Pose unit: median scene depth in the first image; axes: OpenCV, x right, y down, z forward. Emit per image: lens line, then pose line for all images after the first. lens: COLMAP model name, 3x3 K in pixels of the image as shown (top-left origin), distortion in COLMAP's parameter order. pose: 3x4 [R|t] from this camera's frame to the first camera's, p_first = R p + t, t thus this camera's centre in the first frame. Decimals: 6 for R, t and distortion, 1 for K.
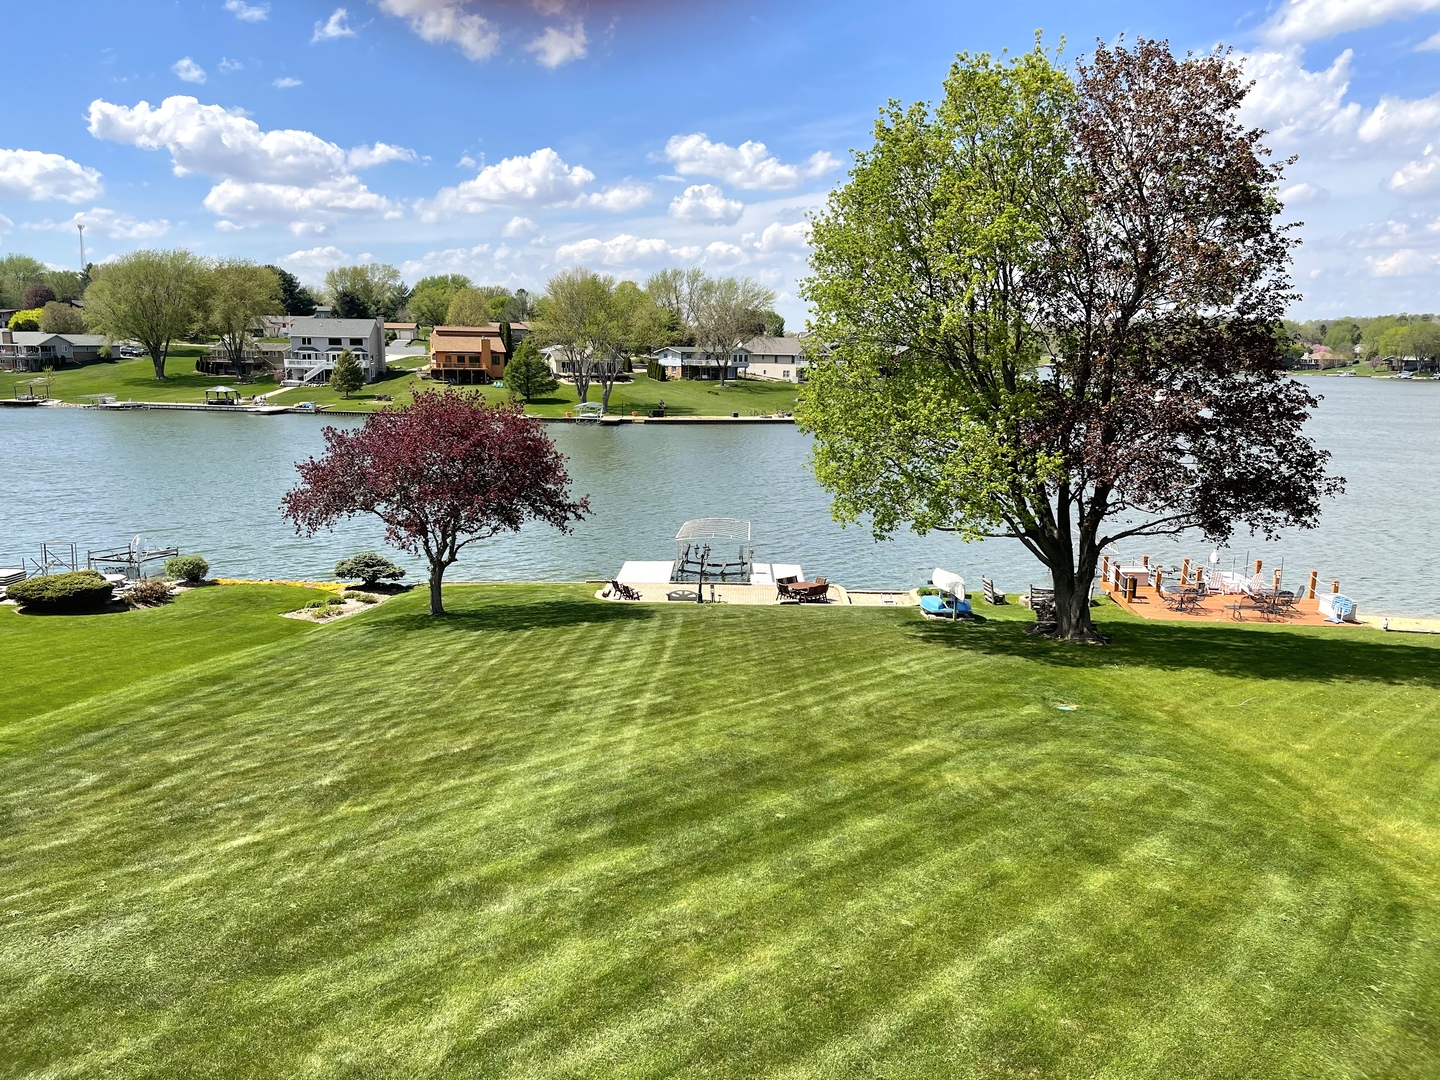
lens RADIAL K [[1100.3, 0, 719.4], [0, 1100.3, 541.8], [0, 0, 1]] dist [0.040371, -0.002457]
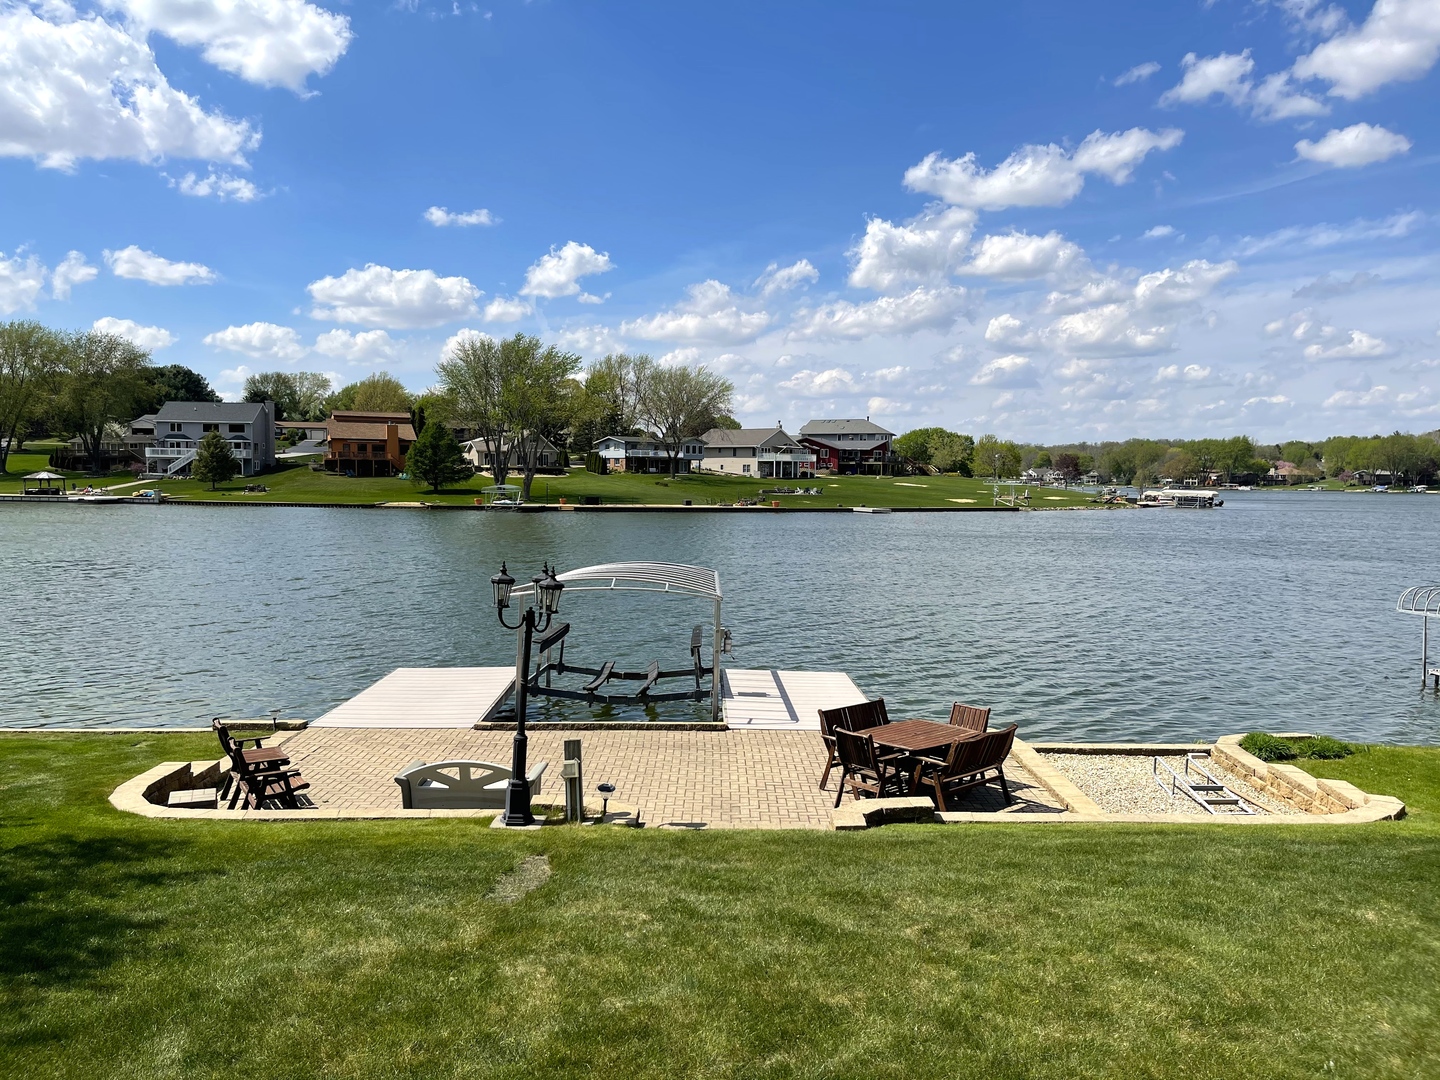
lens RADIAL K [[1100.3, 0, 719.8], [0, 1100.3, 546.9], [0, 0, 1]] dist [0.040371, -0.002457]
pose [[0.999116, -0.004123, 0.041826, 0.003067], [0.008709, 0.993885, -0.110075, 0.004776], [-0.041116, 0.110342, 0.993043, 0.152928]]
